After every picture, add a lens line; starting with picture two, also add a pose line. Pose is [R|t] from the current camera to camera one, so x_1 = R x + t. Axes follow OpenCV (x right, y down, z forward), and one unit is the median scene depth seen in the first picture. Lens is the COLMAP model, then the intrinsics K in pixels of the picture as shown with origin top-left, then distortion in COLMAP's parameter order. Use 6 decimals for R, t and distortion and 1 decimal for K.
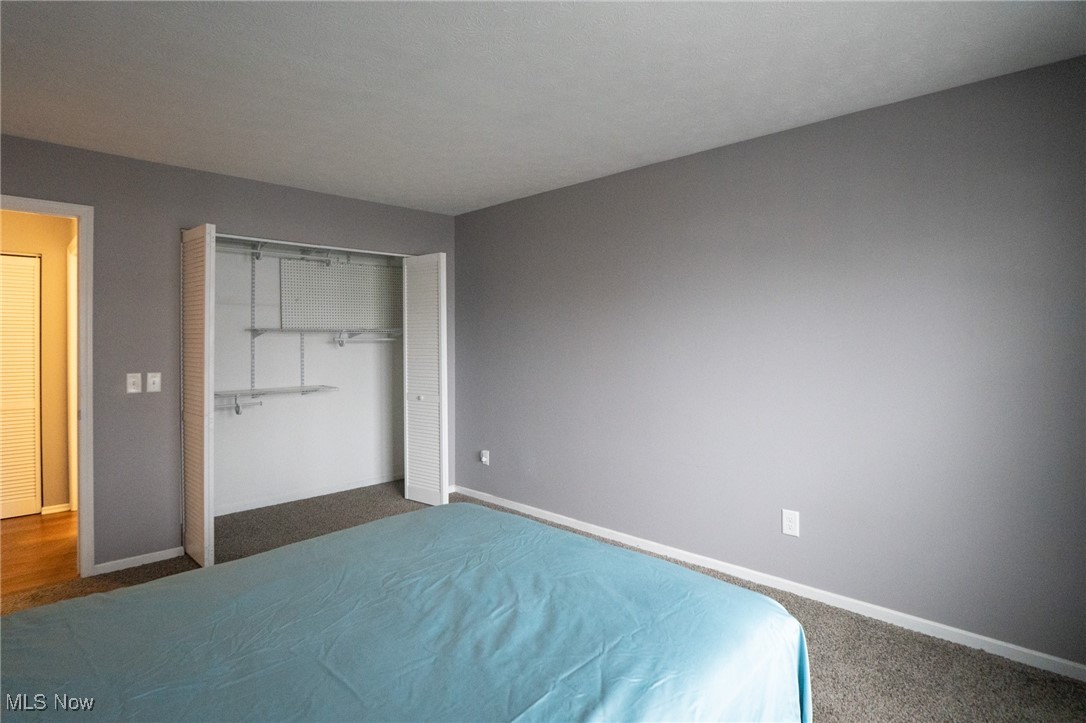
lens RADIAL K [[533.1, 0, 553.2], [0, 533.1, 353.8], [0, 0, 1]] dist [-0.052103, 0.008085]
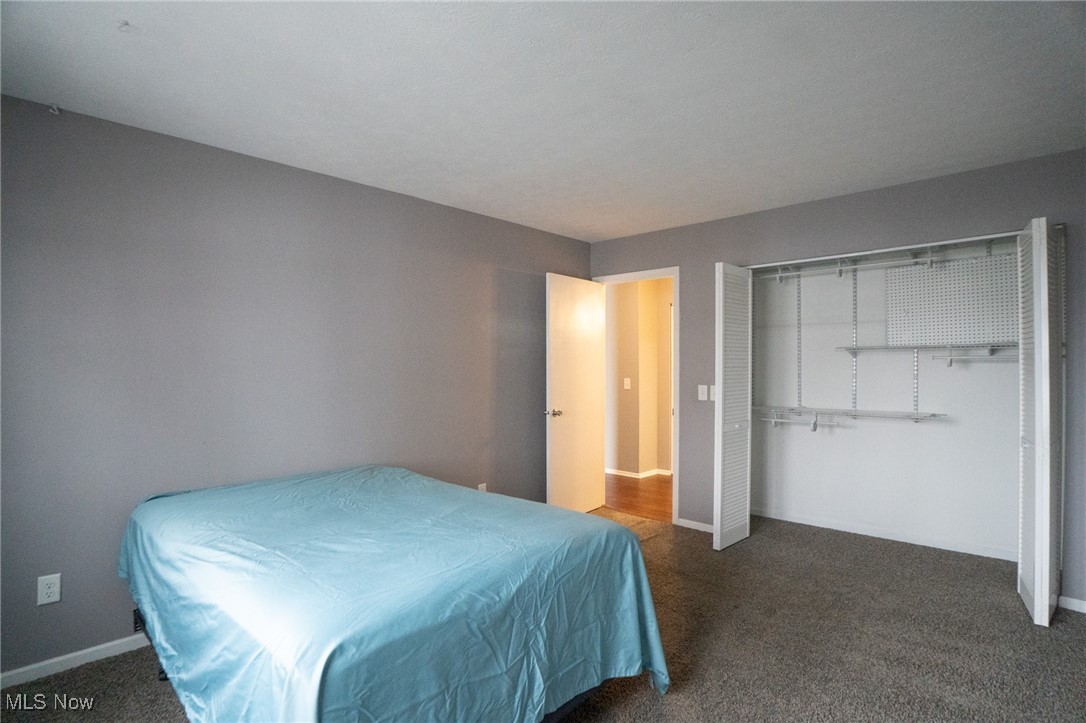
lens RADIAL K [[527.8, 0, 527.6], [0, 527.8, 366.5], [0, 0, 1]] dist [-0.018809, 0.001210]
pose [[0.013474, 0.010212, -0.999857, 0.384820], [-0.018703, 0.999775, 0.009959, -0.010905], [0.999734, 0.018566, 0.013662, 0.385587]]
